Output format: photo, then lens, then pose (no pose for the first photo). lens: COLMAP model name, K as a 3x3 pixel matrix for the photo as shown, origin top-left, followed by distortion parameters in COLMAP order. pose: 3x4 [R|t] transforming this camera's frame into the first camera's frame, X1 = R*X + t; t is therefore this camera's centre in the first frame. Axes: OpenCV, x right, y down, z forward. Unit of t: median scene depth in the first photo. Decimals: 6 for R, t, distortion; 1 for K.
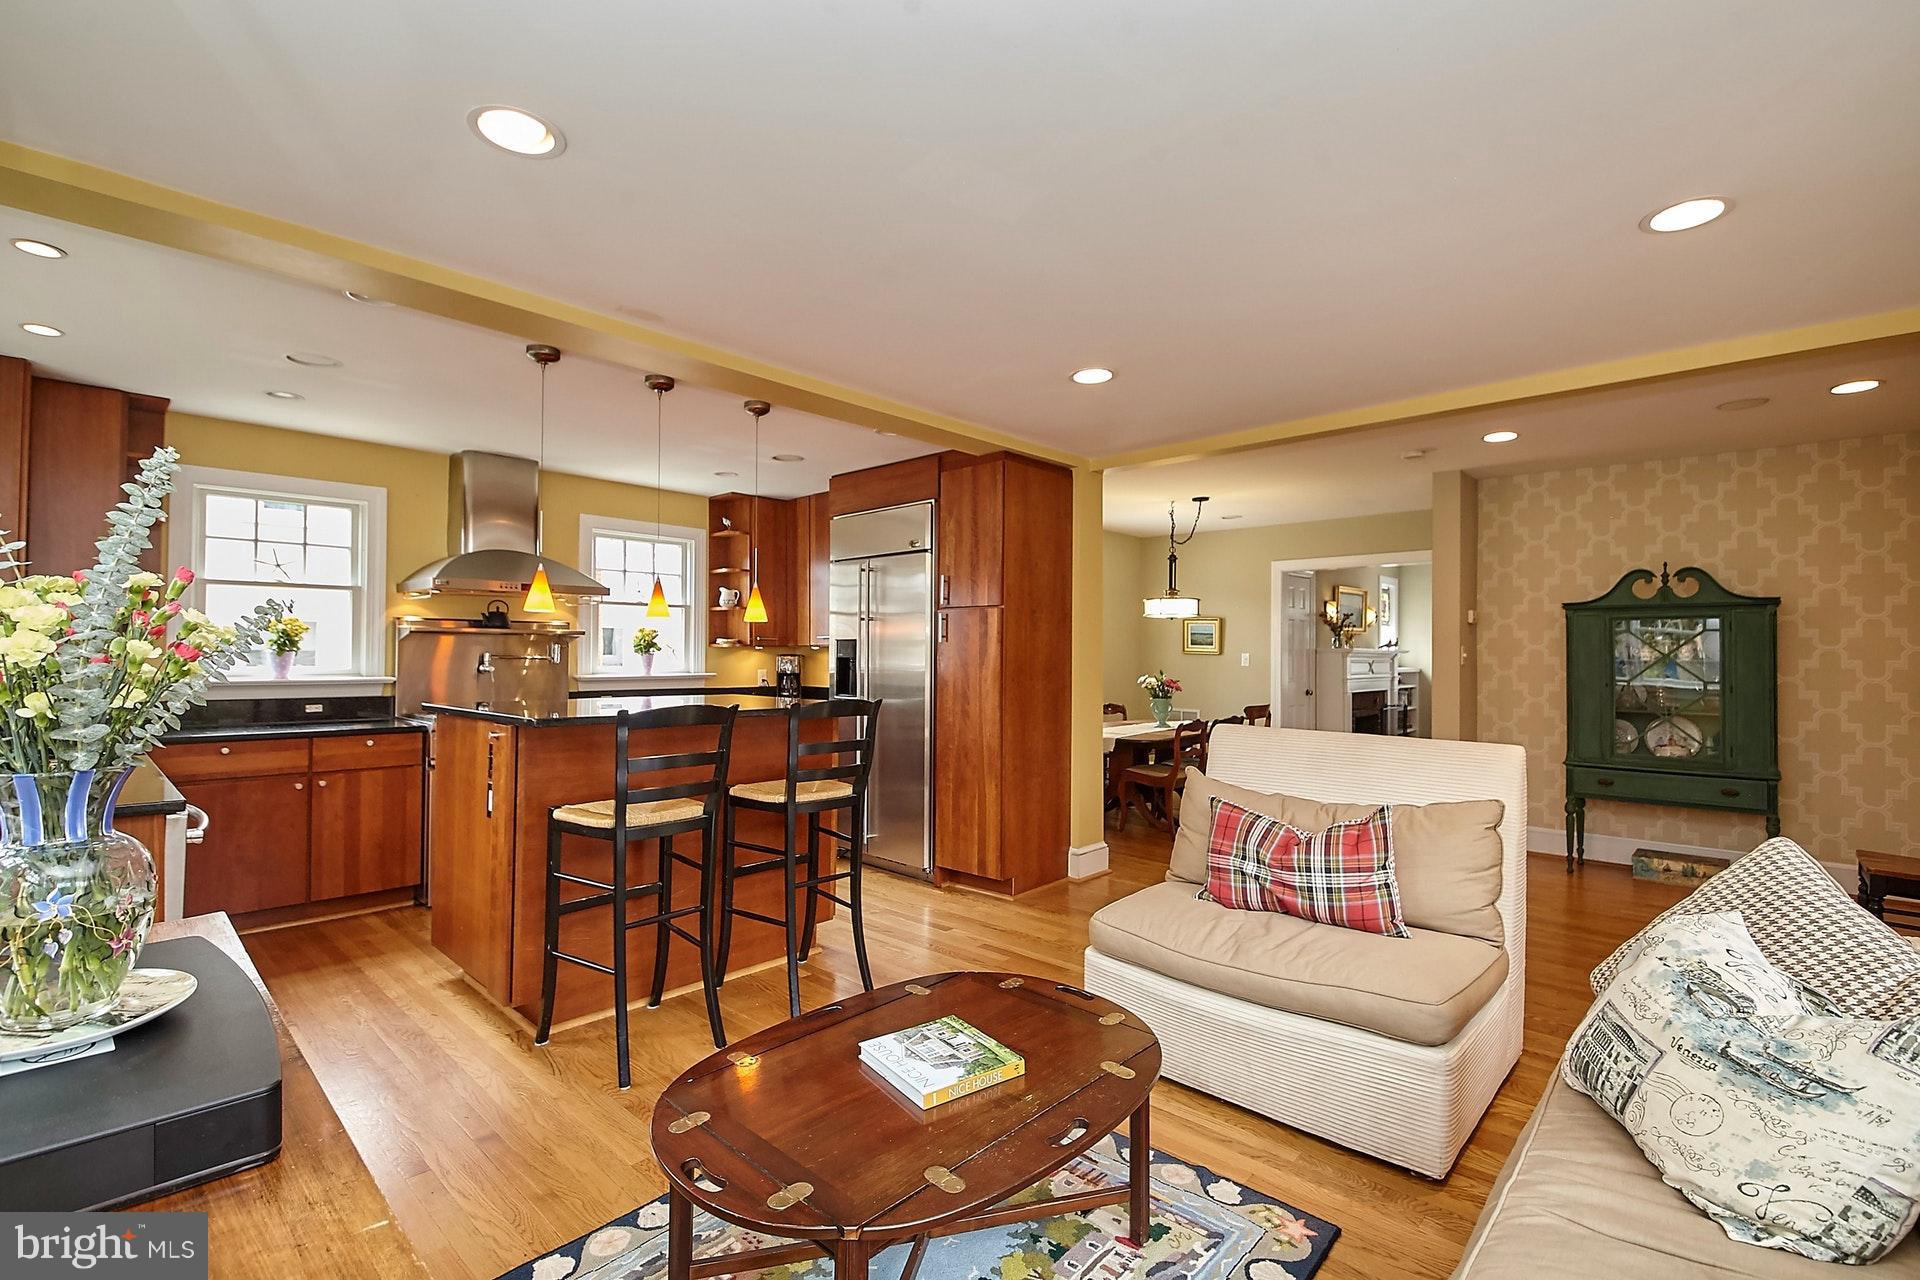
lens RADIAL K [[862.3, 0, 963.0], [0, 862.3, 644.5], [0, 0, 1]] dist [-0.004800, -0.006339]
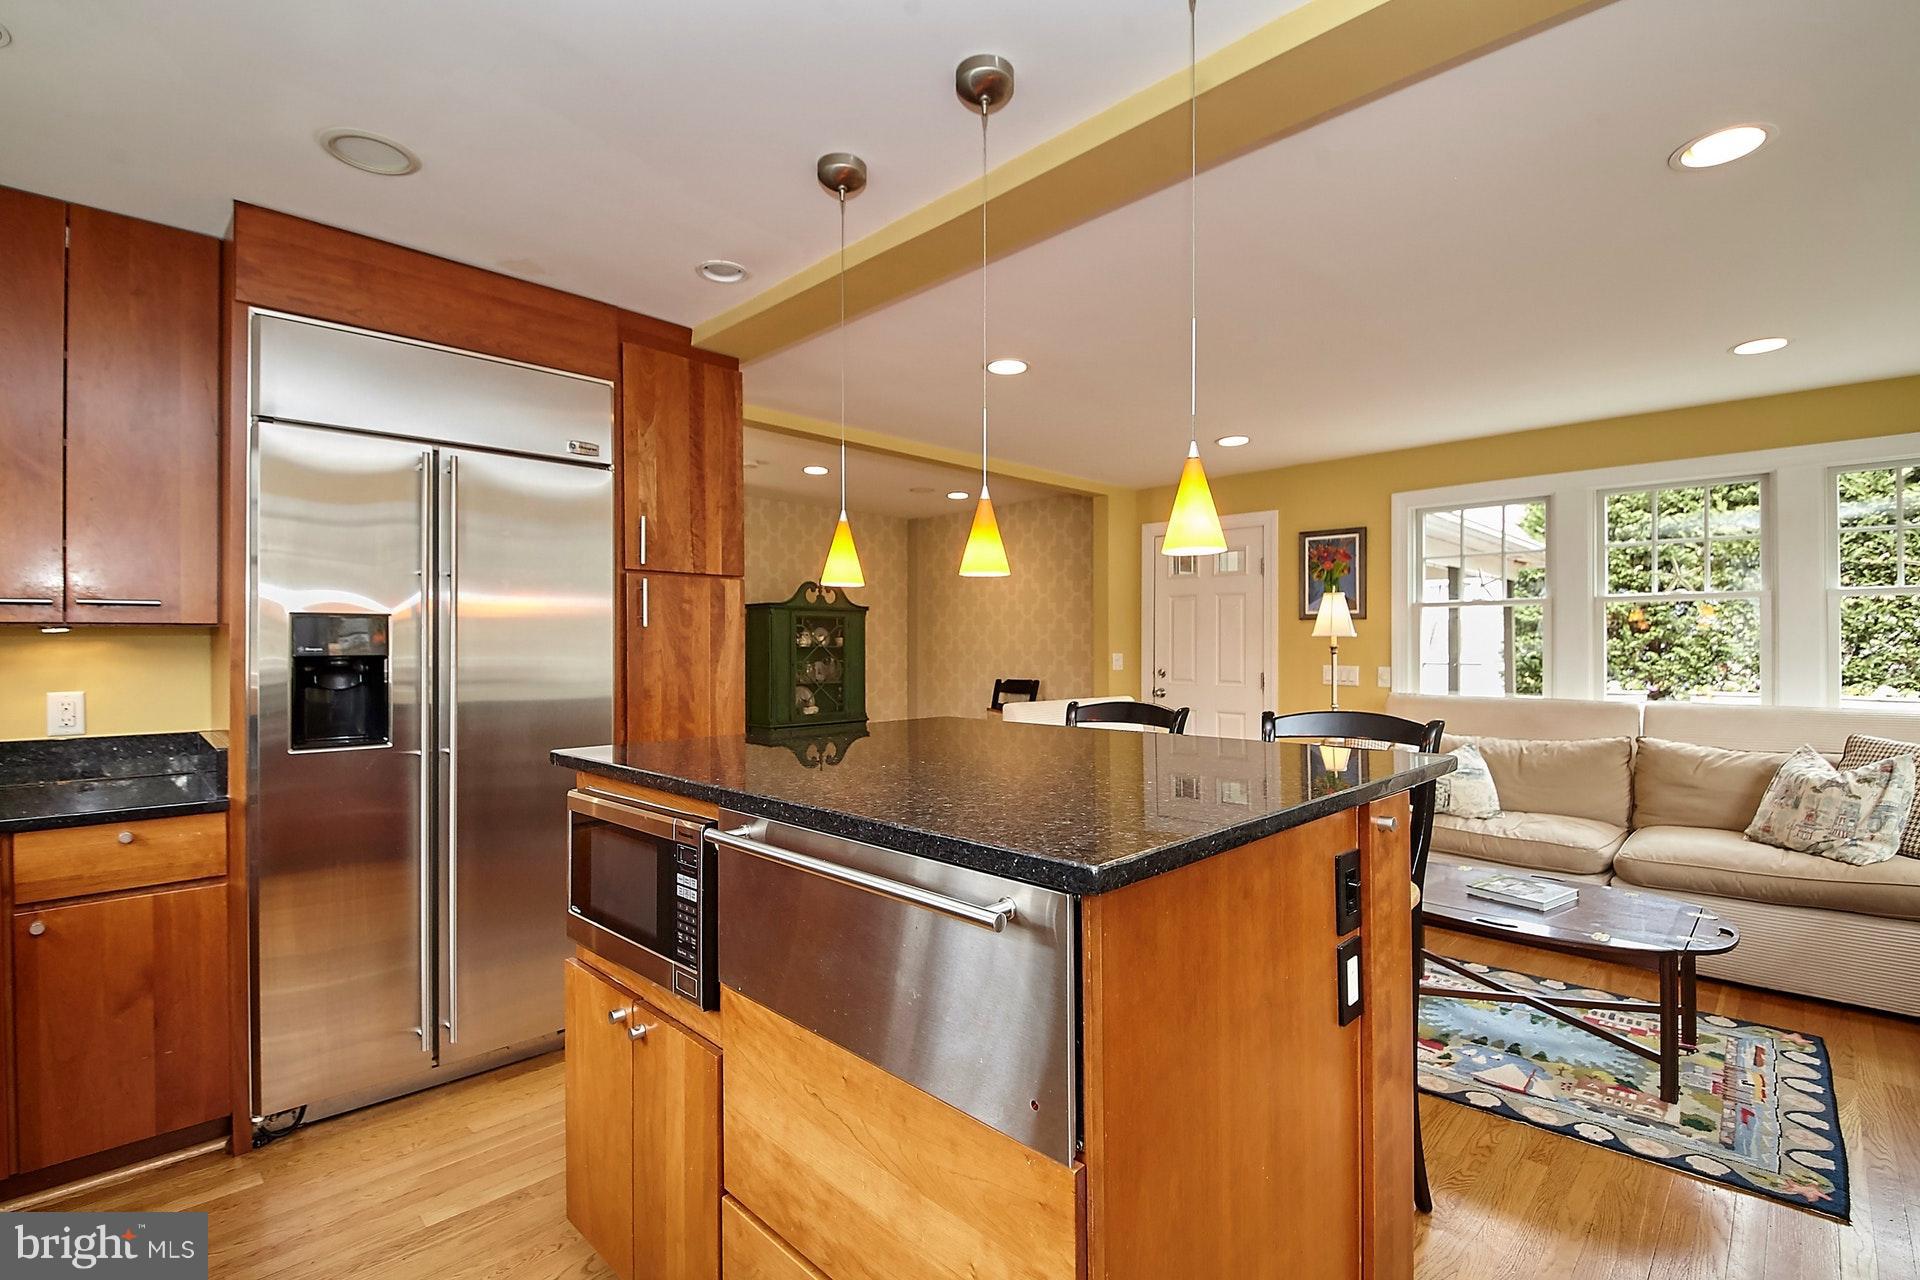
lens RADIAL K [[862.3, 0, 949.2], [0, 862.3, 641.3], [0, 0, 1]] dist [-0.004800, -0.006339]
pose [[0.050206, -0.000048, 0.998739, -0.580916], [-0.018529, 0.999828, 0.000979, 0.003210], [-0.998567, -0.018555, 0.050196, 0.705744]]
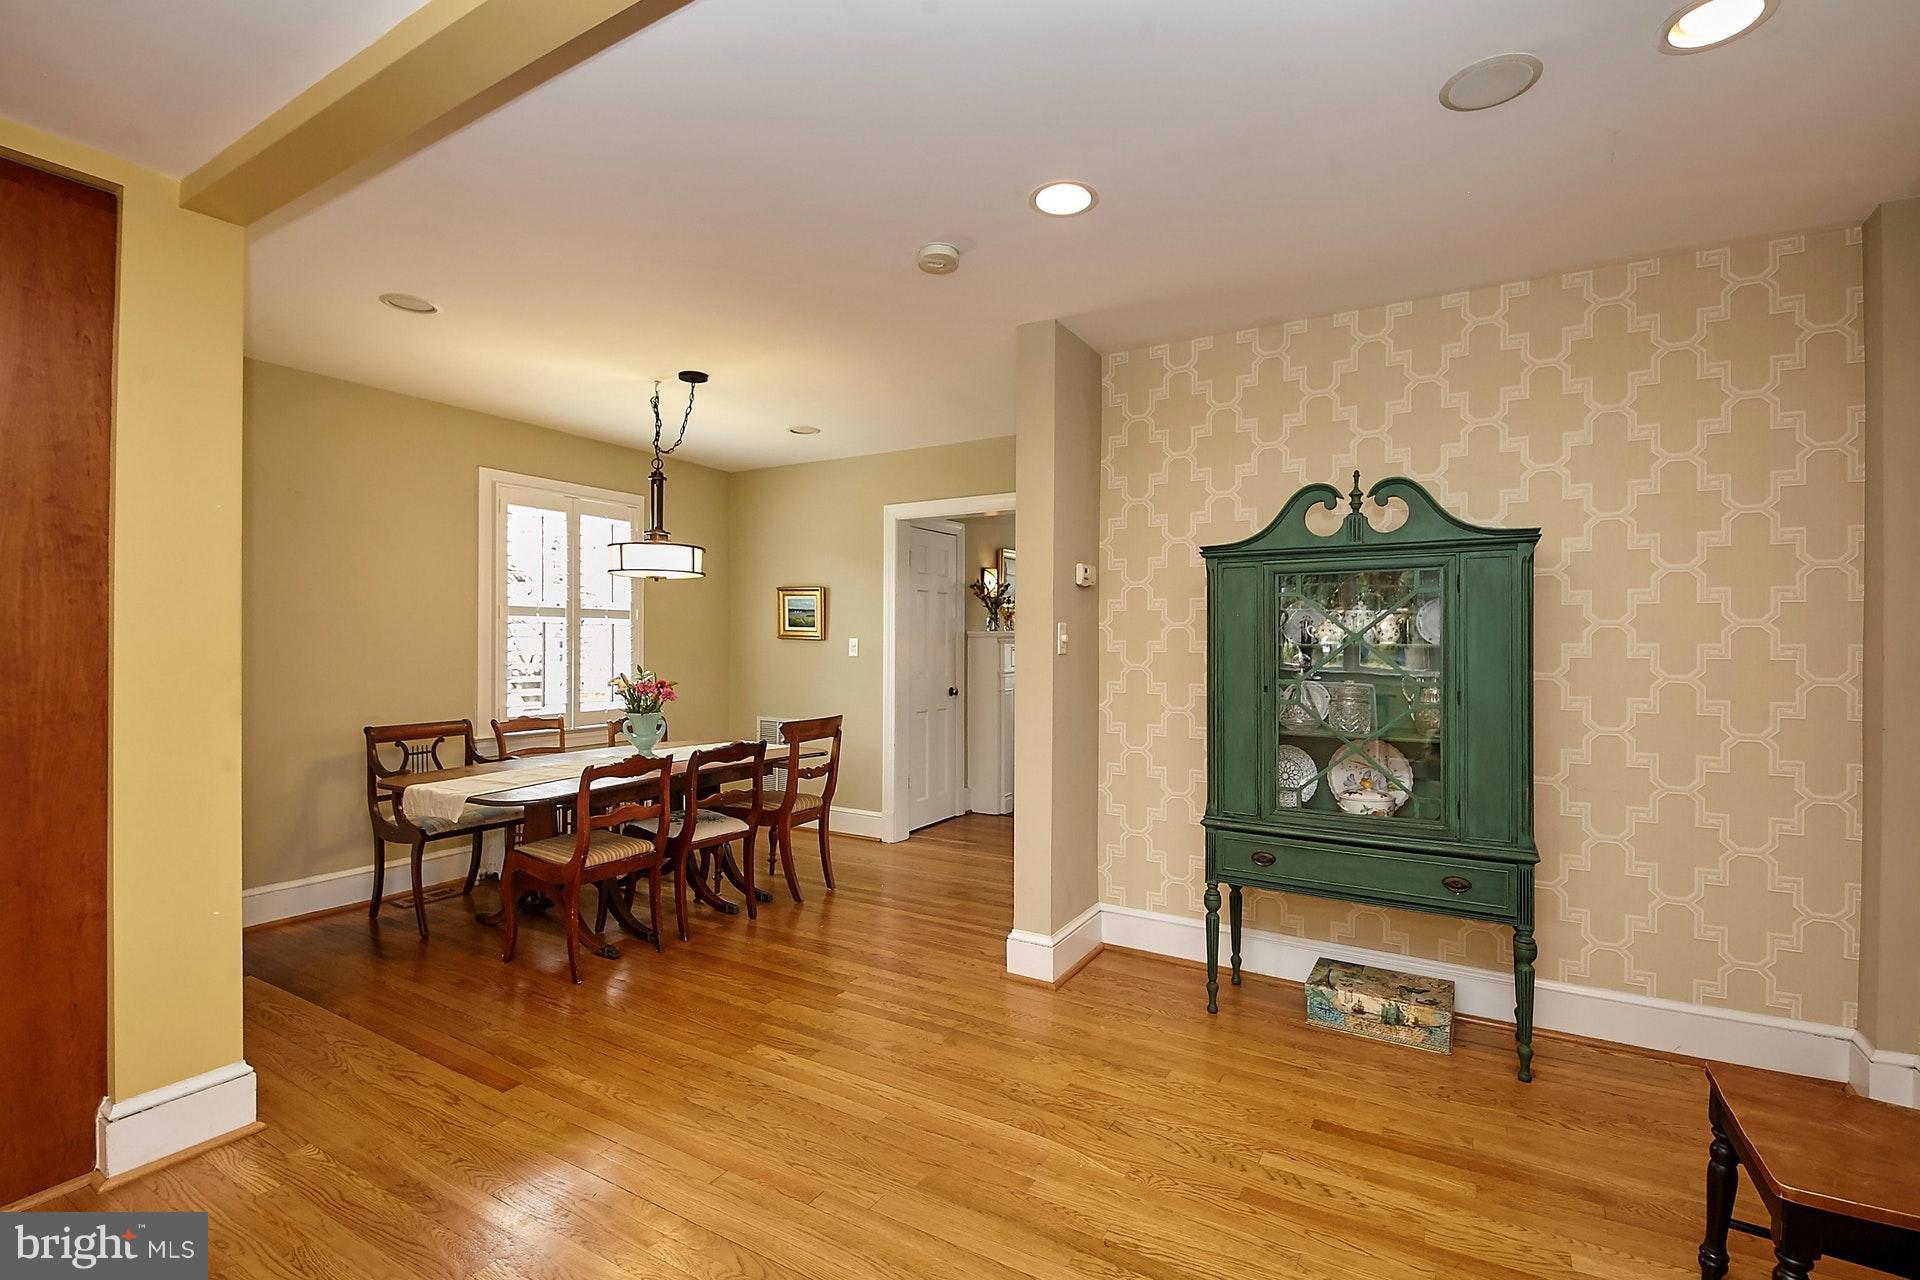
lens RADIAL K [[862.3, 0, 941.3], [0, 862.3, 643.9], [0, 0, 1]] dist [-0.004800, -0.006339]
pose [[0.981730, -0.004337, 0.190229, 0.438131], [0.001798, 0.999907, 0.013516, 0.009396], [-0.190270, -0.012927, 0.981647, 0.489335]]
